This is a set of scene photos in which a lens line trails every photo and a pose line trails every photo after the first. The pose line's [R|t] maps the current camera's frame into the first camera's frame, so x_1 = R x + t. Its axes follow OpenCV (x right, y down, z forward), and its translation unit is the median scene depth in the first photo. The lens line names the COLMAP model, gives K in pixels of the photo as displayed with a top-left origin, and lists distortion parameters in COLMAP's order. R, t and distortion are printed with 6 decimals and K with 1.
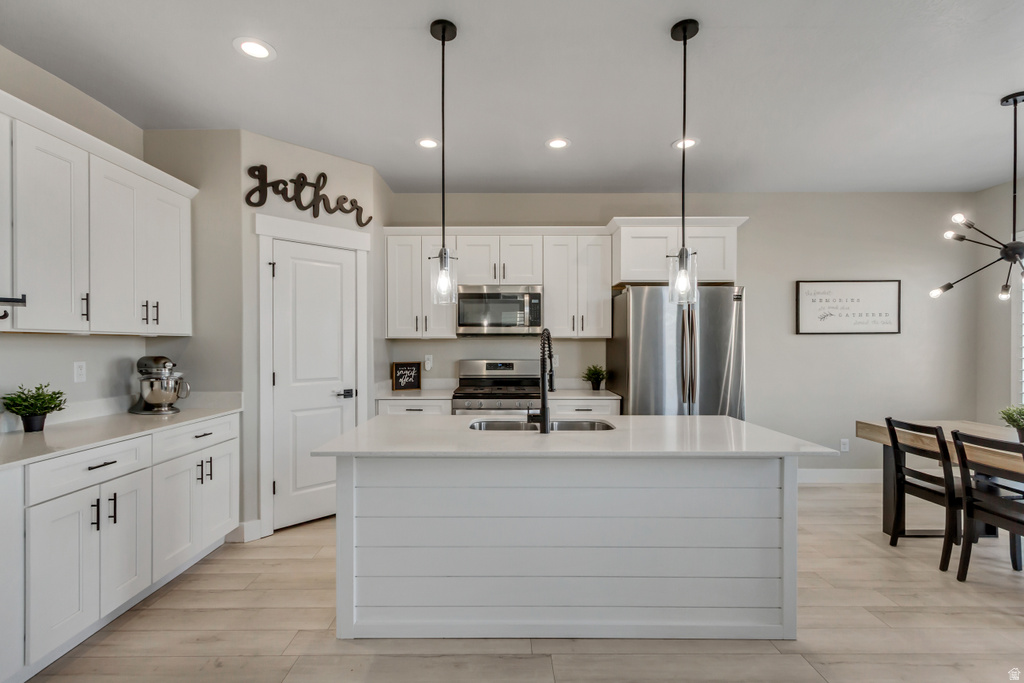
lens RADIAL K [[472.9, 0, 510.7], [0, 472.9, 345.4], [0, 0, 1]] dist [0.012102, -0.006077]
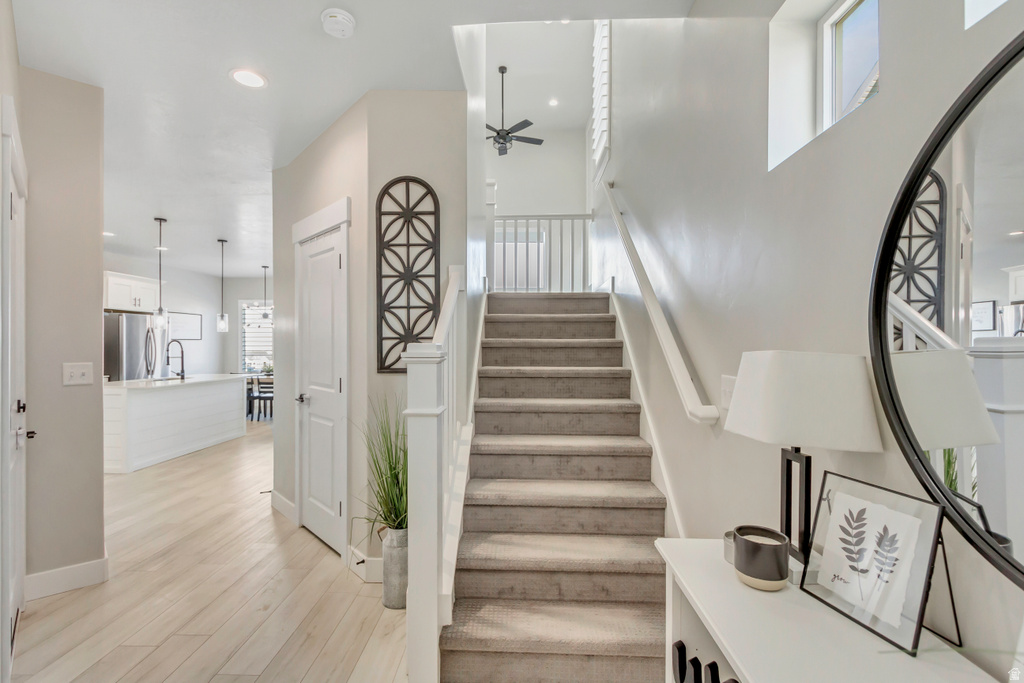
lens RADIAL K [[472.9, 0, 508.4], [0, 472.9, 343.1], [0, 0, 1]] dist [0.012102, -0.006077]
pose [[0.040732, 0.002708, 0.999166, -1.558339], [0.001105, 0.999996, -0.002755, -0.003905], [-0.999170, 0.001216, 0.040729, -0.562934]]
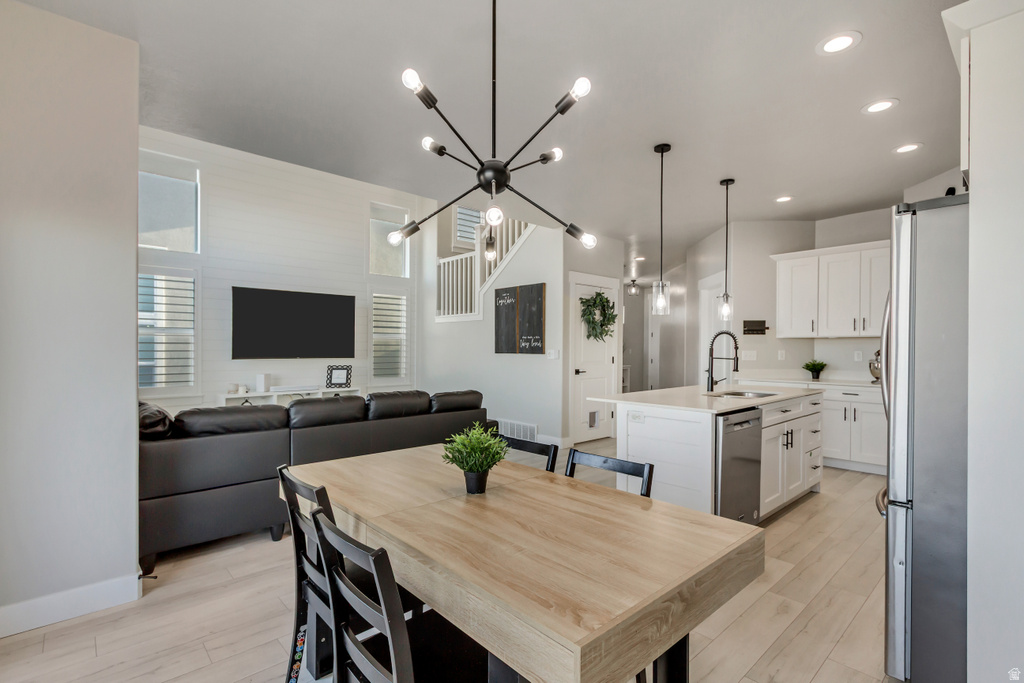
lens RADIAL K [[472.9, 0, 509.6], [0, 472.9, 349.0], [0, 0, 1]] dist [0.012102, -0.006077]
pose [[-0.741542, 0.001610, -0.670905, 1.118778], [-0.003202, 0.999977, 0.005939, 0.014011], [0.670899, 0.006552, -0.741520, 1.126965]]
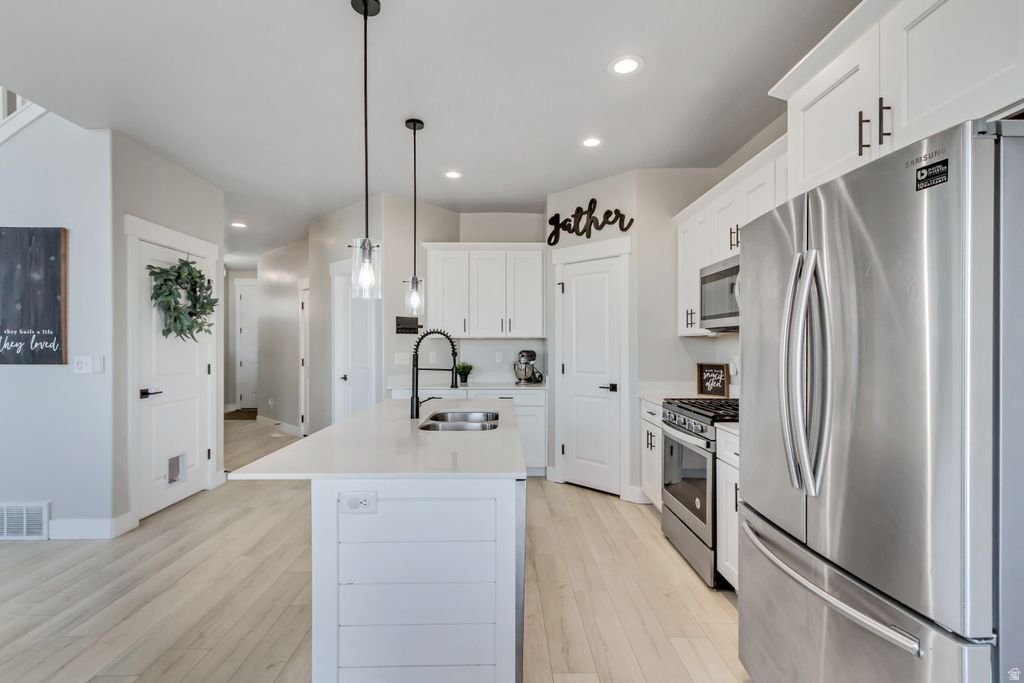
lens RADIAL K [[472.9, 0, 508.3], [0, 472.9, 349.1], [0, 0, 1]] dist [0.012102, -0.006077]
pose [[0.009108, 0.010575, -0.999903, 0.786803], [-0.002580, 0.999941, 0.010552, 0.001206], [0.999955, 0.002483, 0.009135, 0.773911]]
